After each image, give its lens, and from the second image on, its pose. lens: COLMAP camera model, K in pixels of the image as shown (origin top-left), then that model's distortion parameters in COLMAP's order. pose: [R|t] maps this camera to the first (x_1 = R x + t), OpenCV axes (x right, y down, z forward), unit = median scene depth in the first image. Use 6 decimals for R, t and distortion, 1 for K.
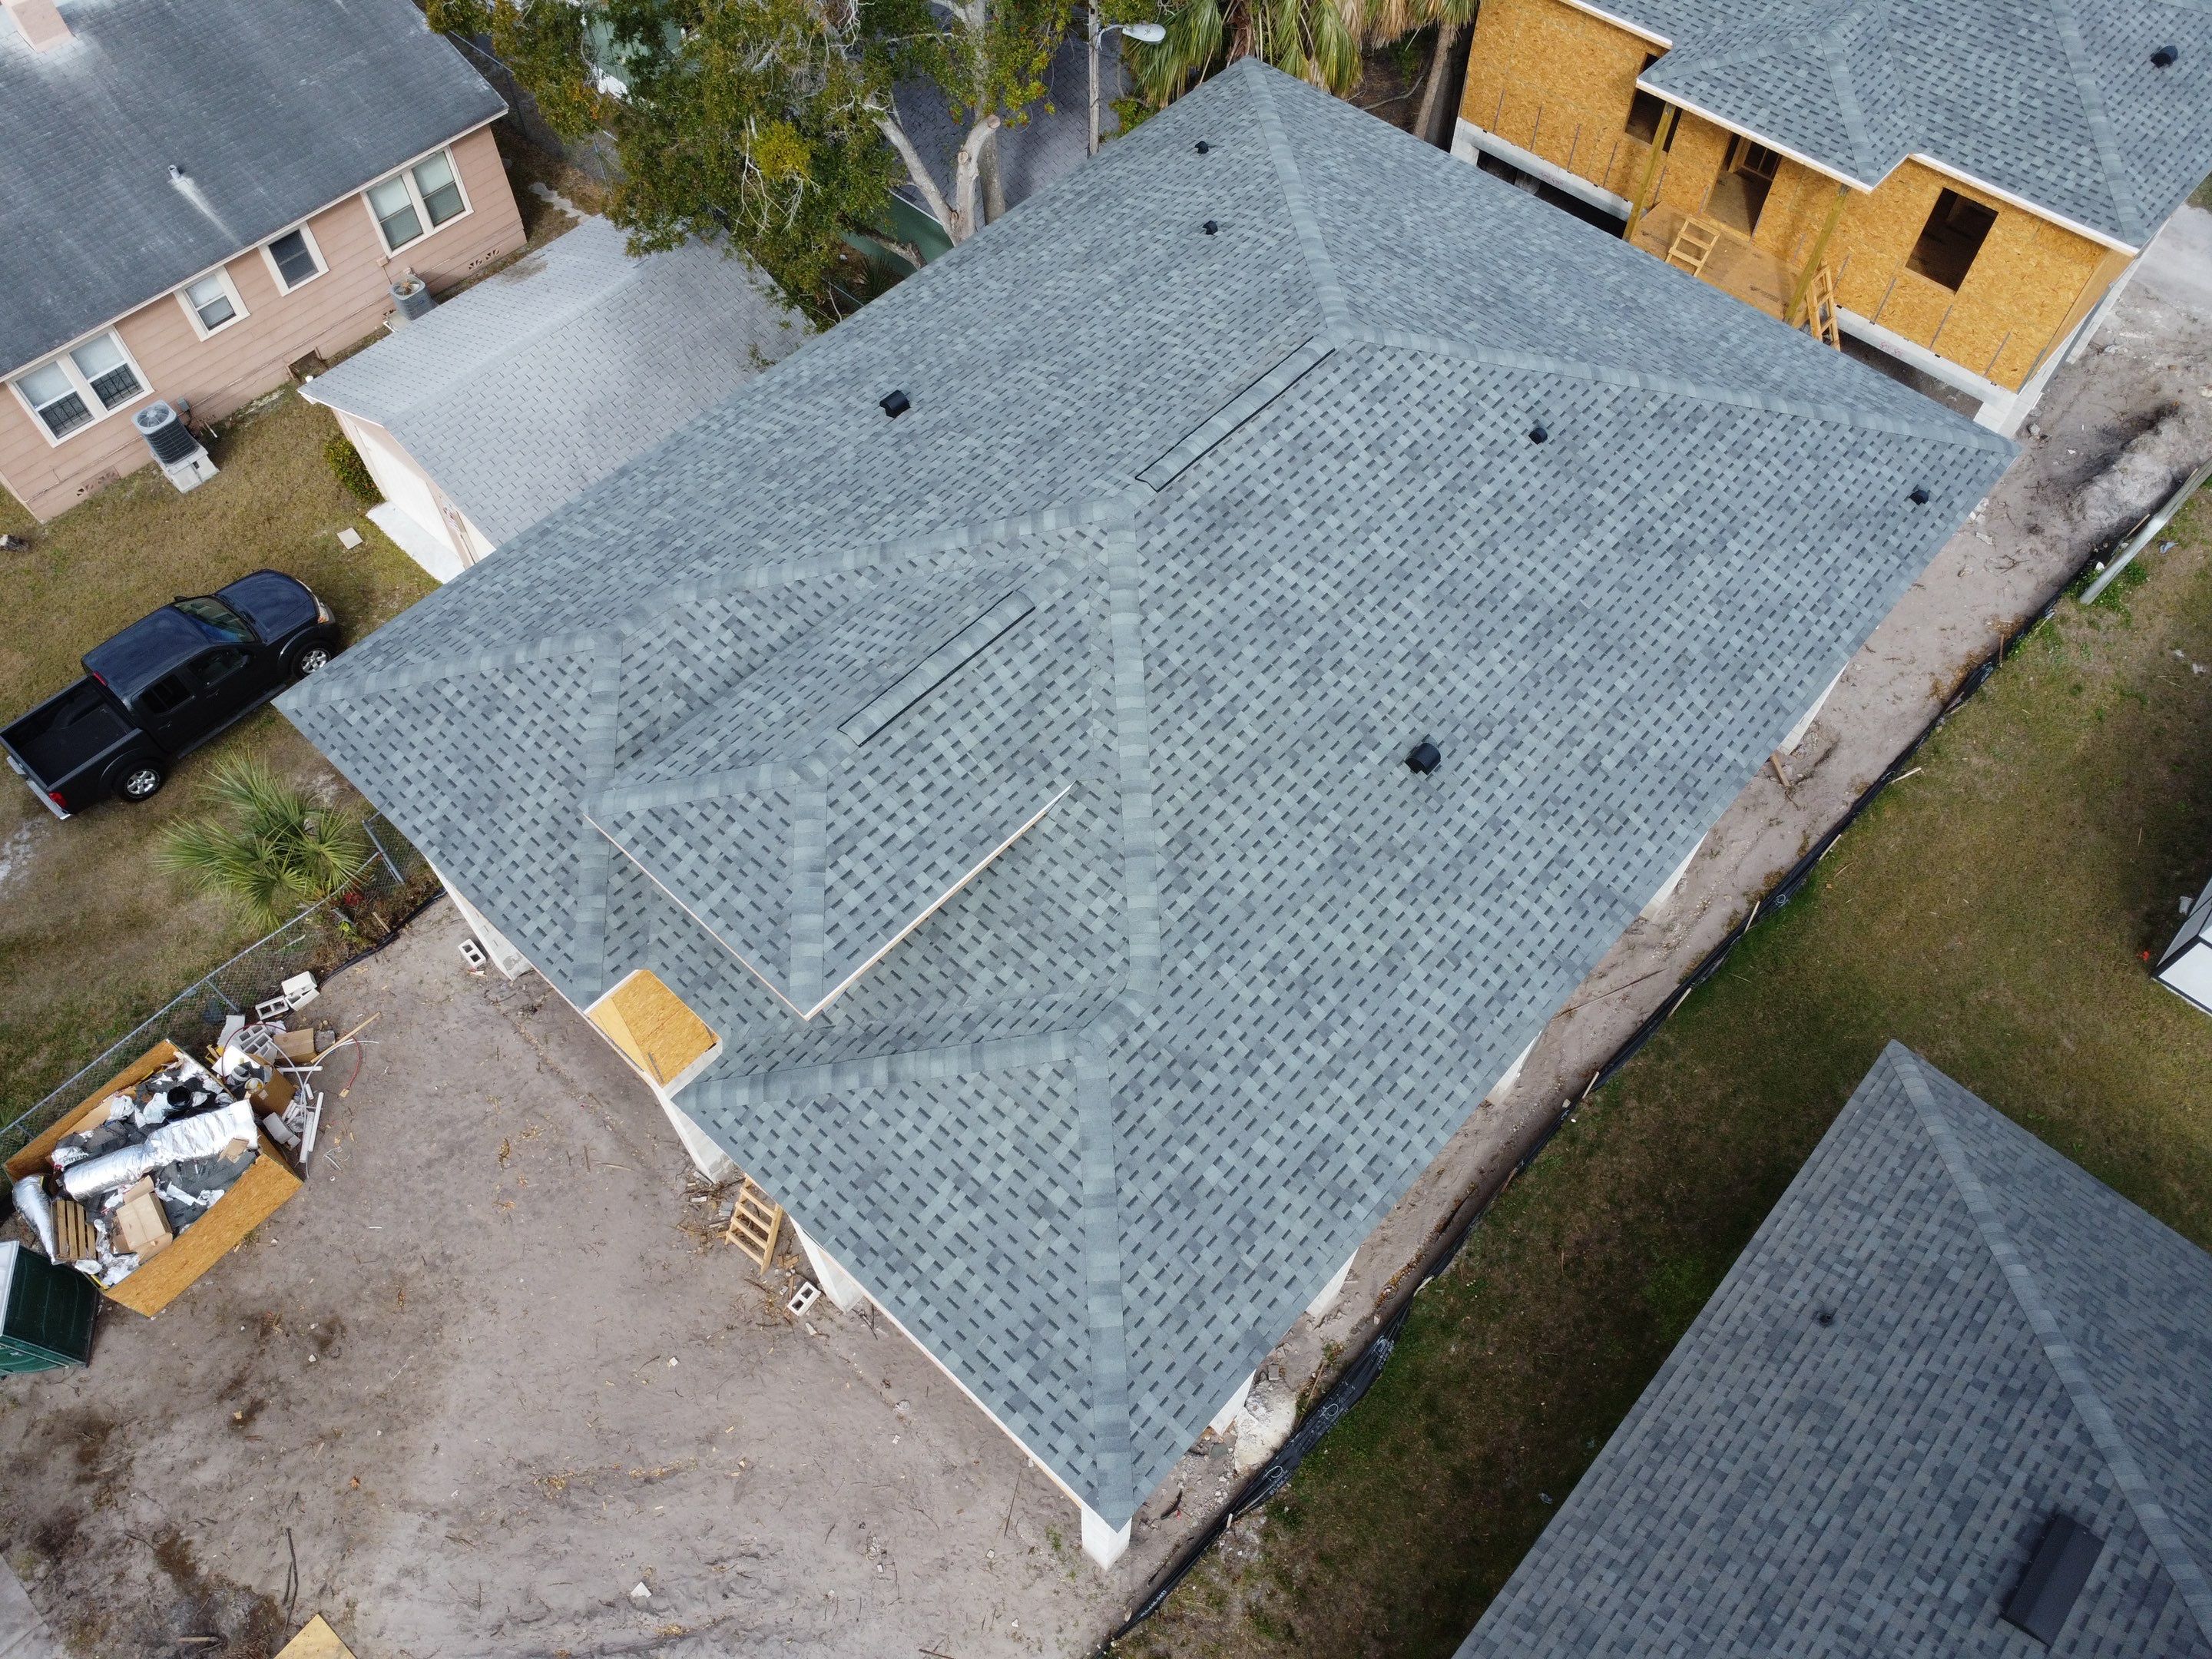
lens RADIAL K [[1616.3, 0, 1103.3], [0, 1616.3, 798.7], [0, 0, 1]] dist [-0.026398, 0.002319]
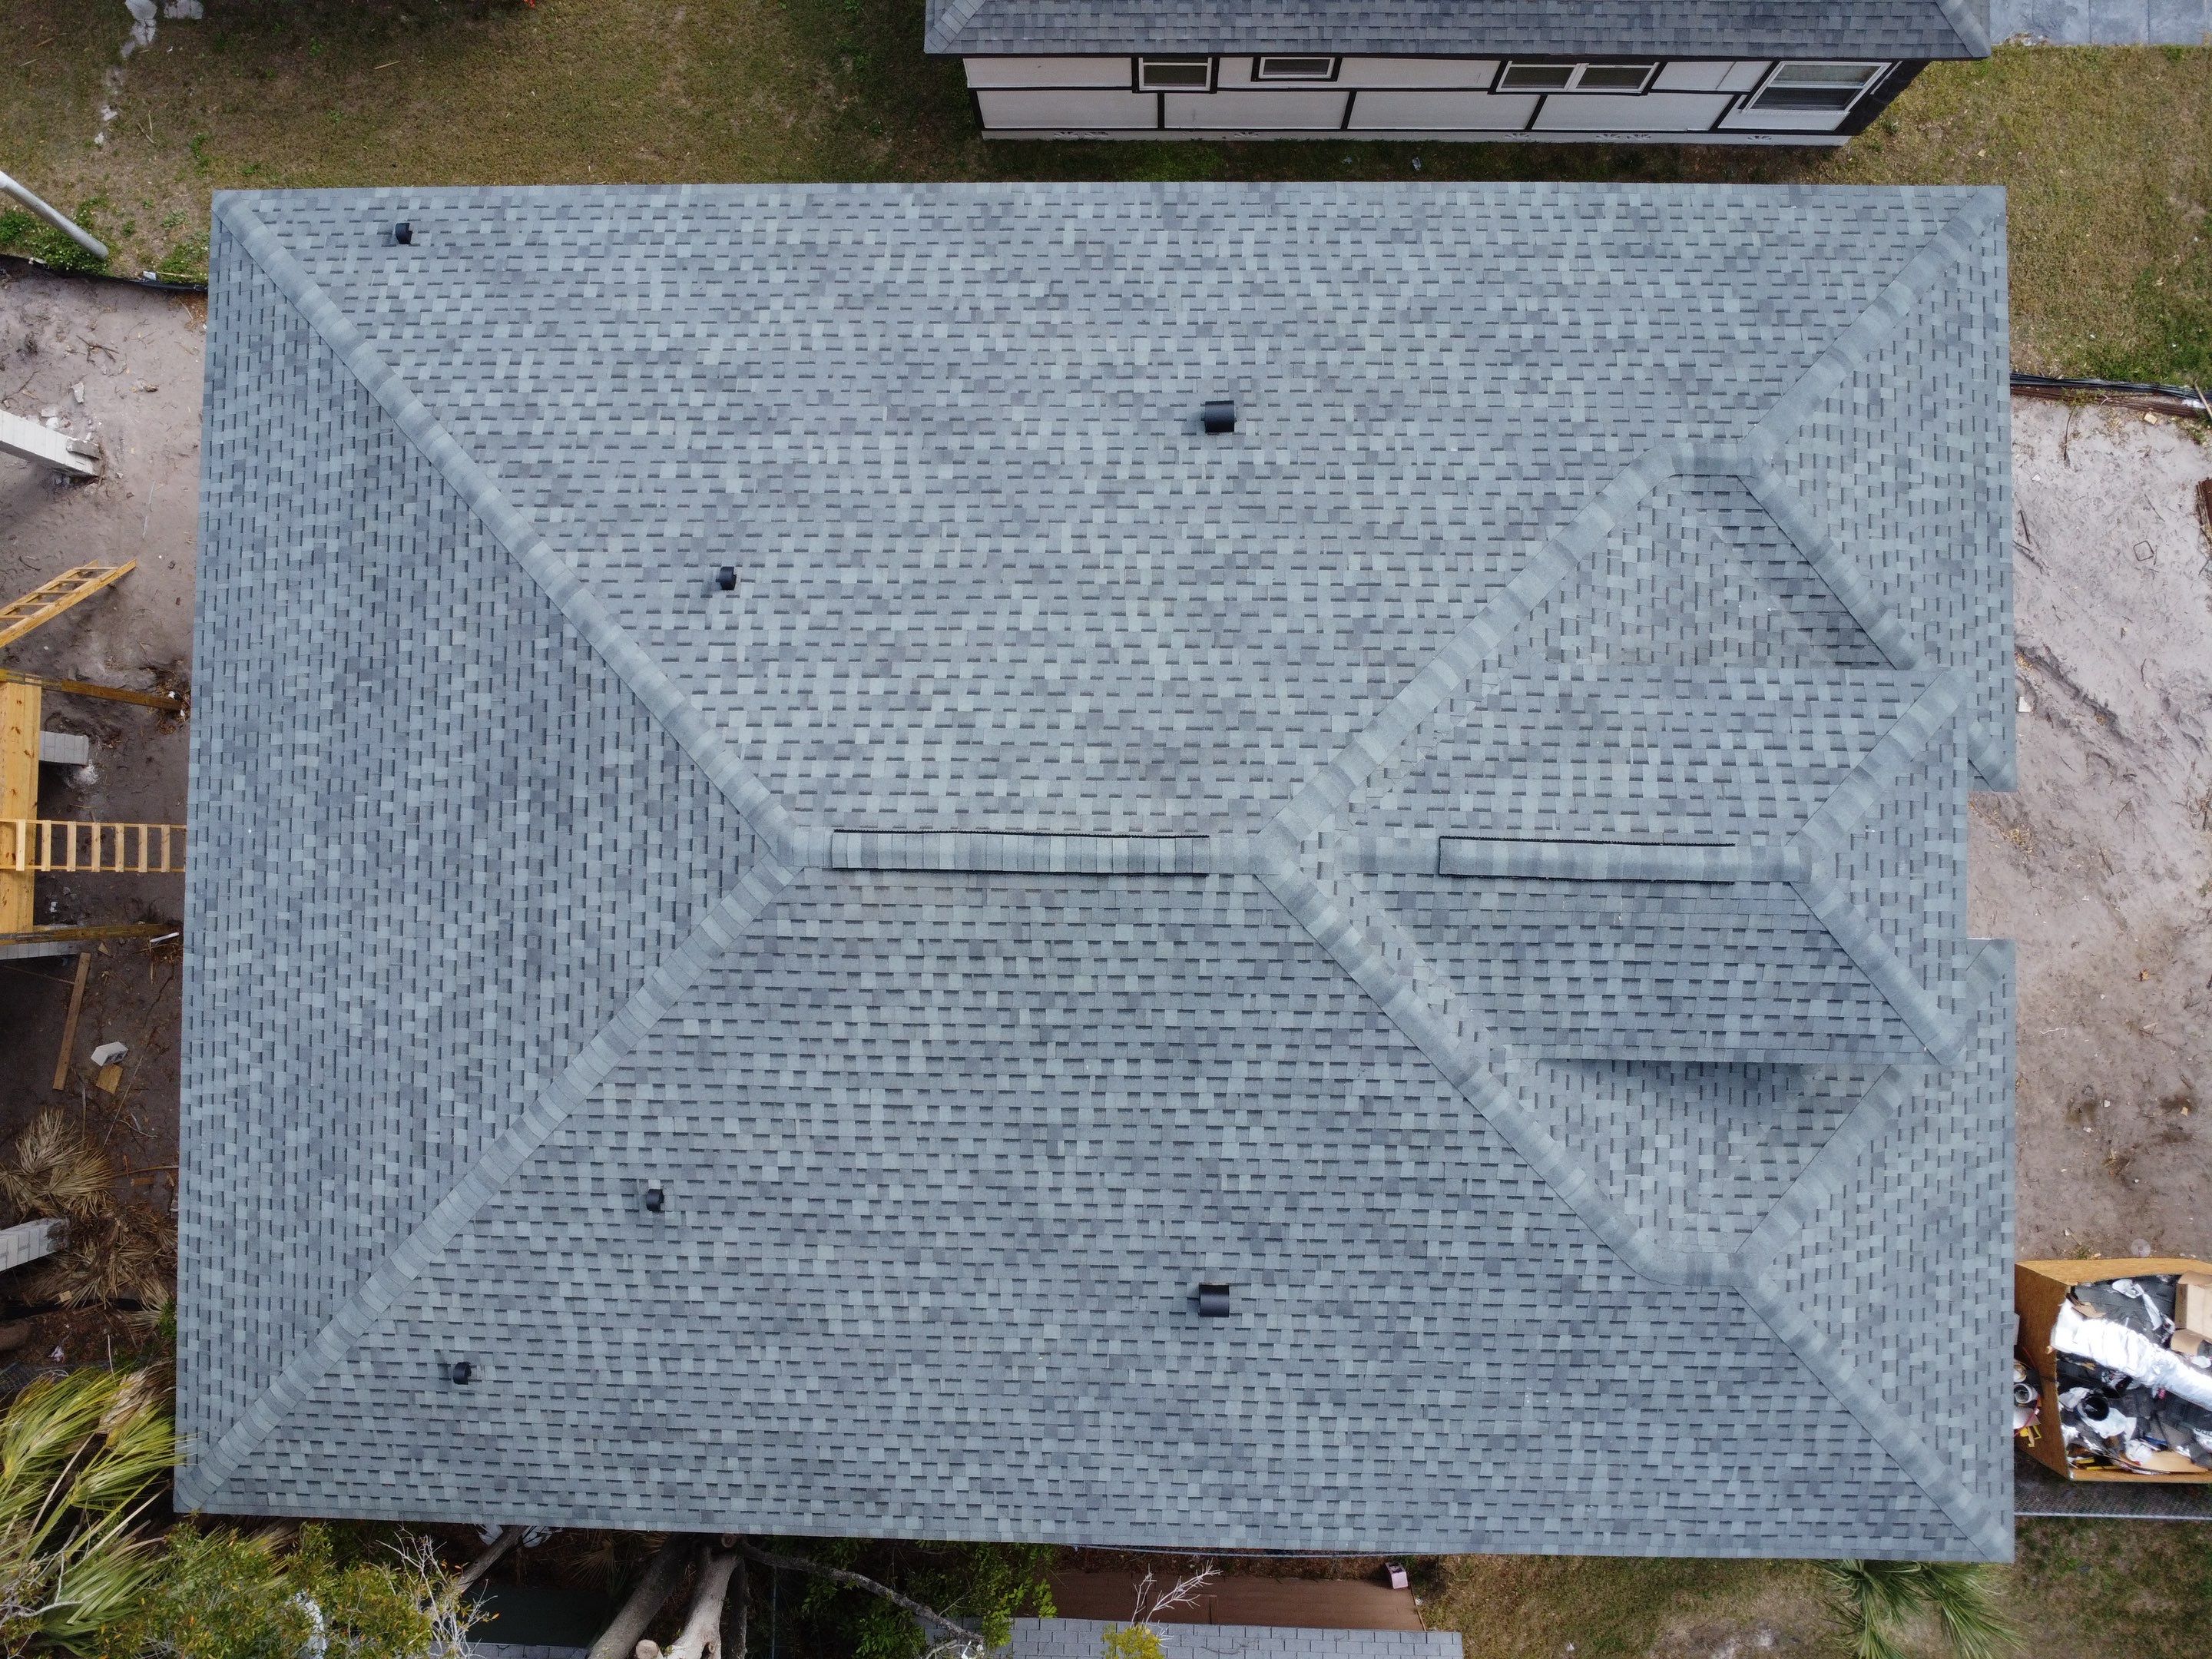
lens RADIAL K [[1616.3, 0, 1103.3], [0, 1616.3, 798.7], [0, 0, 1]] dist [-0.026398, 0.002319]
pose [[-0.663796, -0.746568, 0.044853, 0.045509], [0.639299, -0.535250, 0.552091, -0.631226], [-0.388166, 0.395150, 0.832576, 0.370726]]
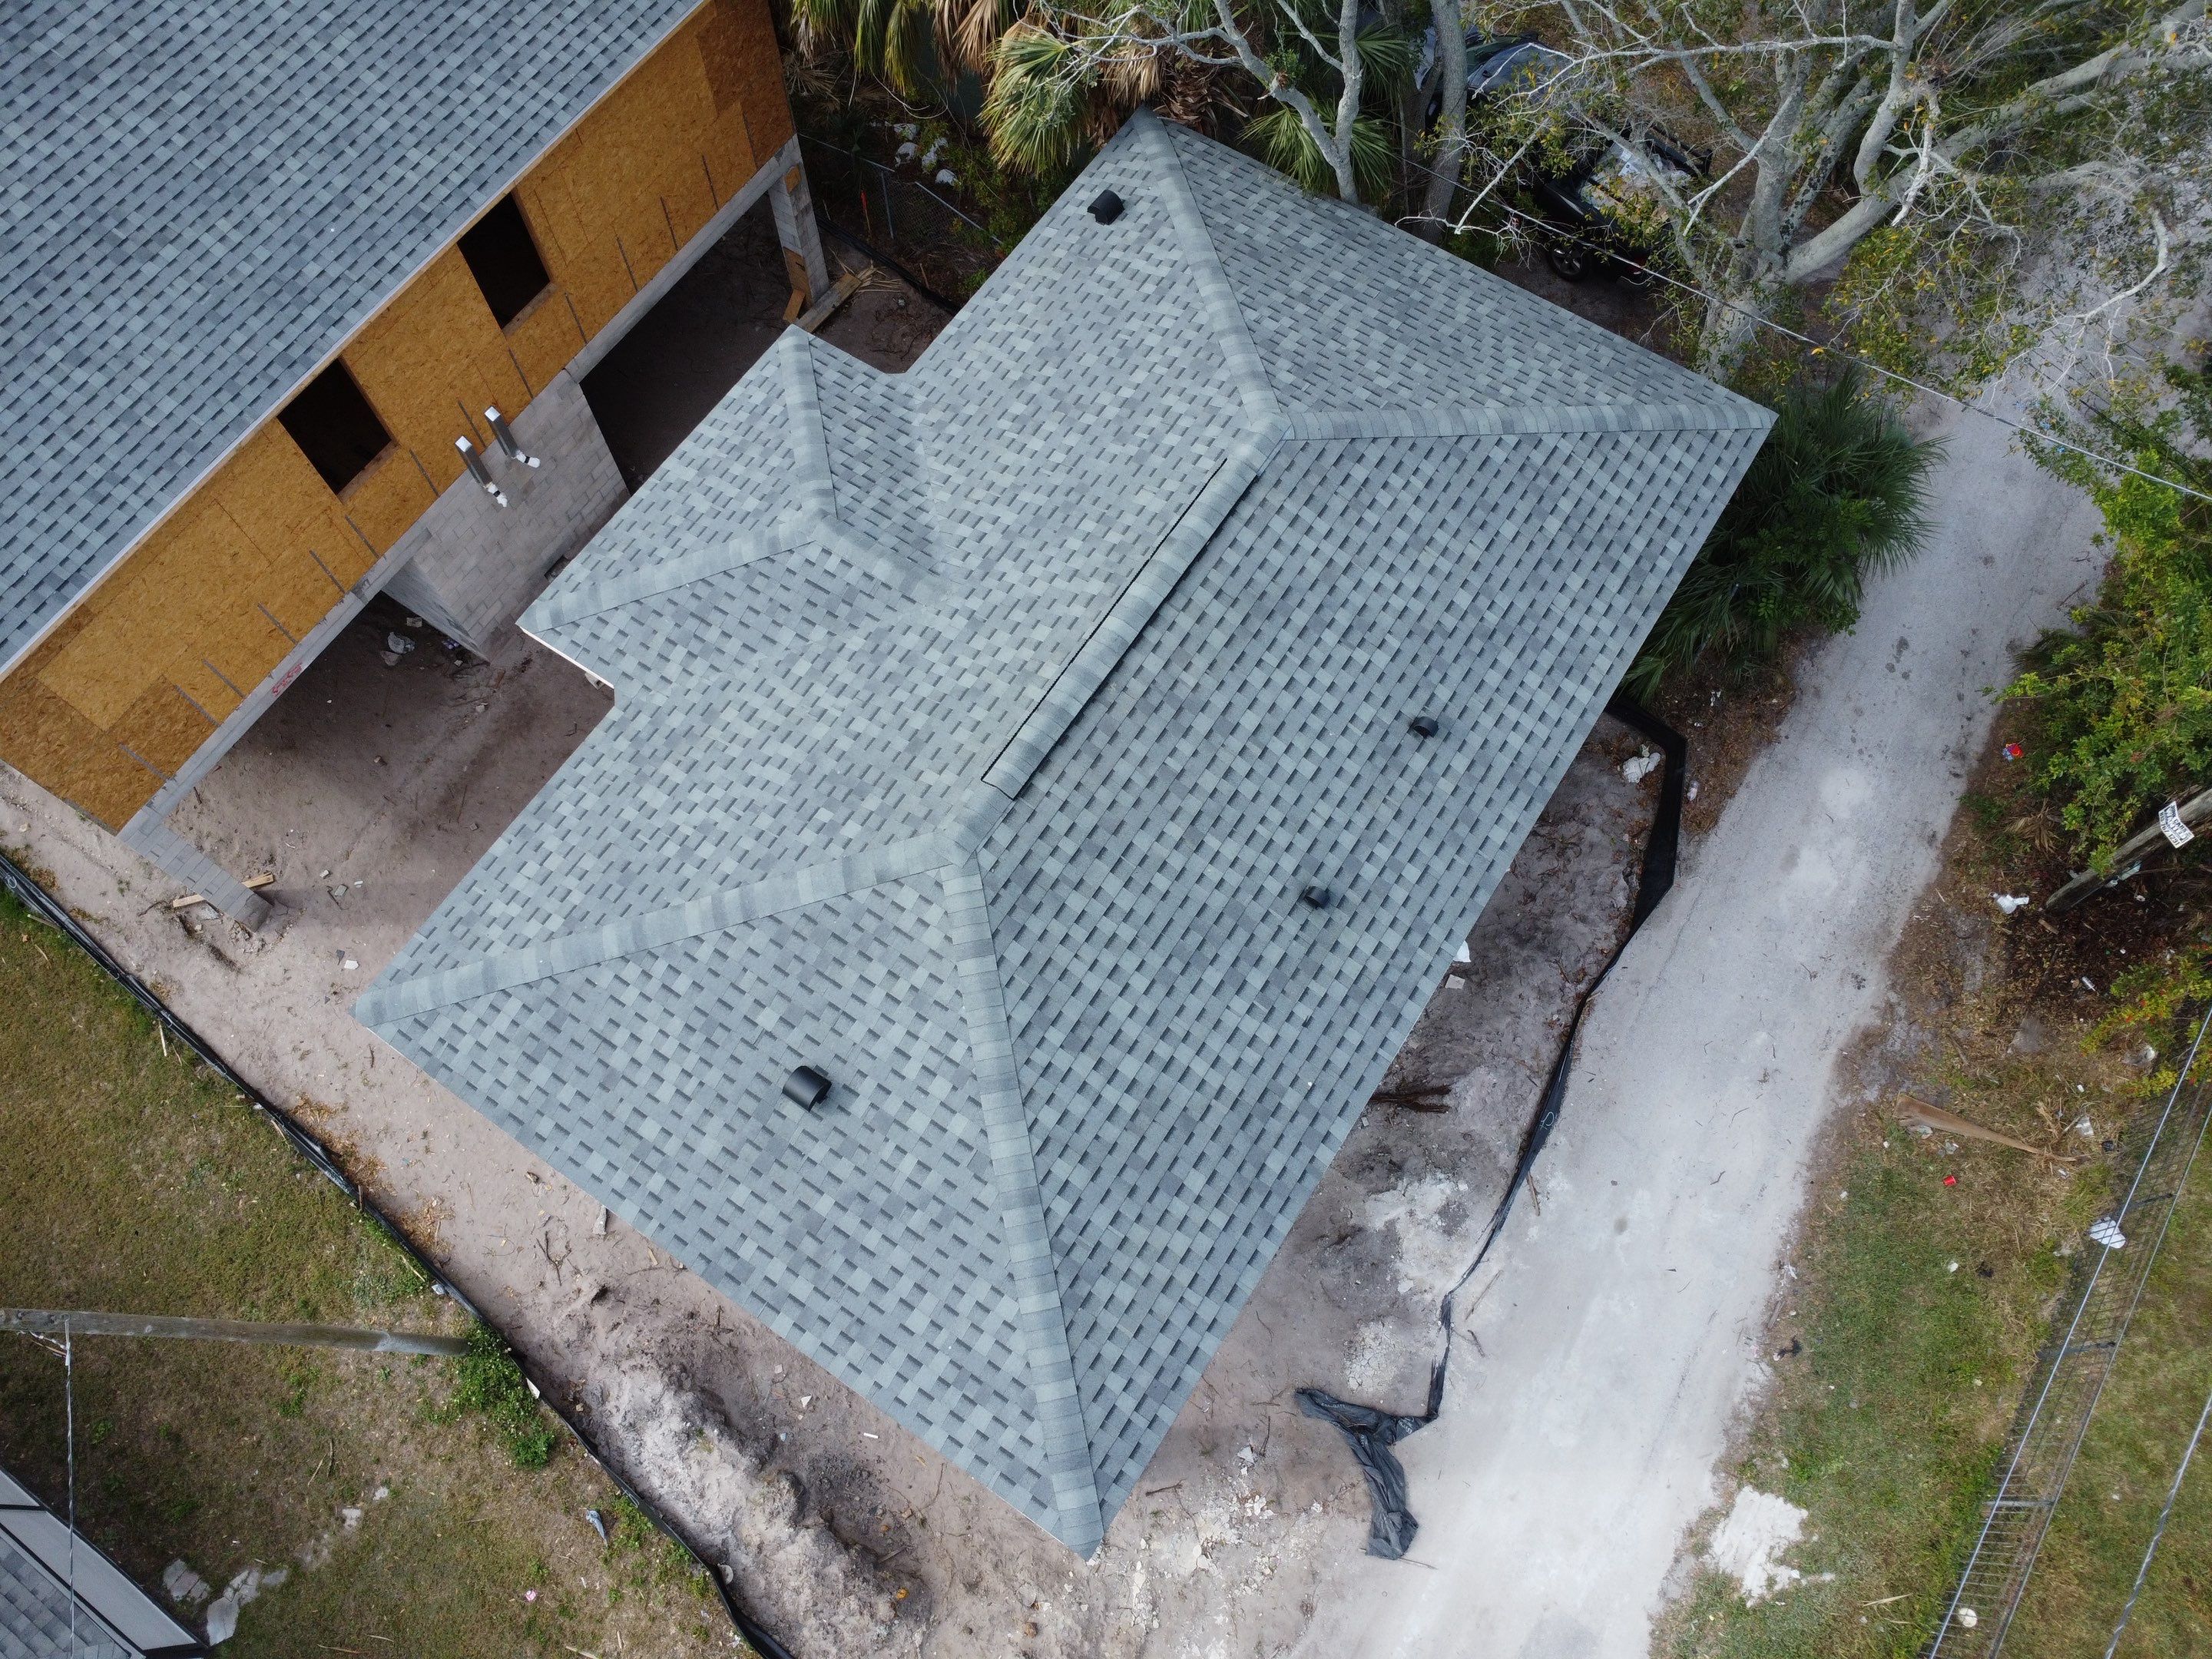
lens RADIAL K [[1635.5, 0, 1094.9], [0, 1635.5, 791.7], [0, 0, 1]] dist [-0.030028, -0.004526]
pose [[0.150741, 0.900979, -0.406834, 1.138734], [-0.816146, 0.345645, 0.463071, -1.142244], [0.557837, 0.262232, 0.787434, 0.894463]]
